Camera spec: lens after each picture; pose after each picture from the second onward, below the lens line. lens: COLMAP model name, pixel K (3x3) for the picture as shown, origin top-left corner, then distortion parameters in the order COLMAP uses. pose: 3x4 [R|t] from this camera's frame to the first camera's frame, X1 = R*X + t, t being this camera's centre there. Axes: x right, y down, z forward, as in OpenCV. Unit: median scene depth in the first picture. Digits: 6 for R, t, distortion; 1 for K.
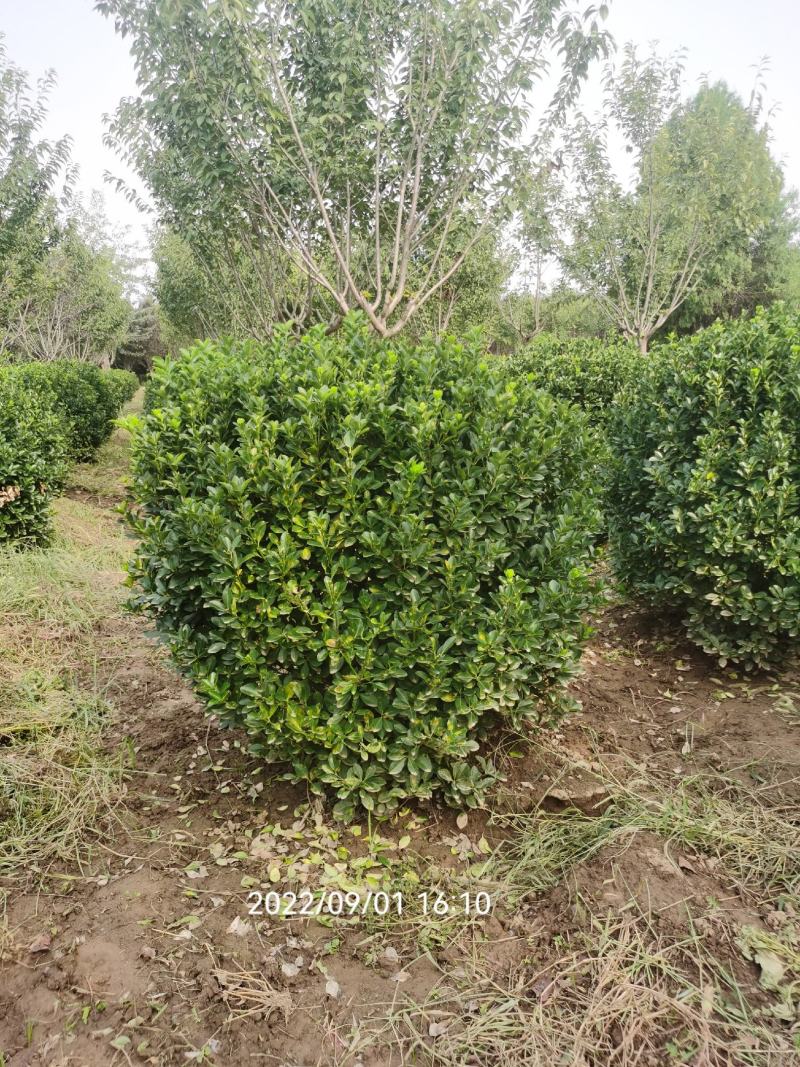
lens RADIAL K [[855.5, 0, 400.0], [0, 855.5, 533.5], [0, 0, 1]] dist [0.175793, -0.197818]
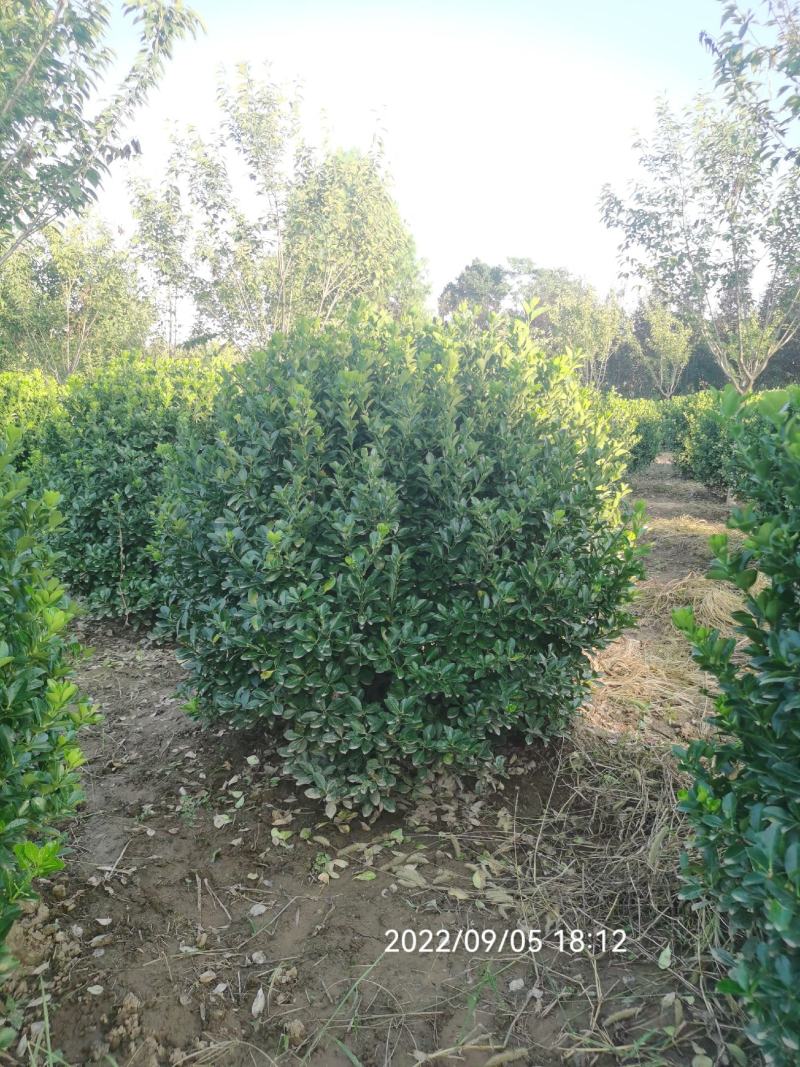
lens RADIAL K [[855.5, 0, 400.0], [0, 855.5, 533.5], [0, 0, 1]] dist [0.175793, -0.197818]
pose [[0.932609, -0.033311, 0.359348, 0.187985], [0.053118, 0.997556, -0.045386, -0.038962], [-0.356958, 0.061415, 0.932099, 0.339910]]
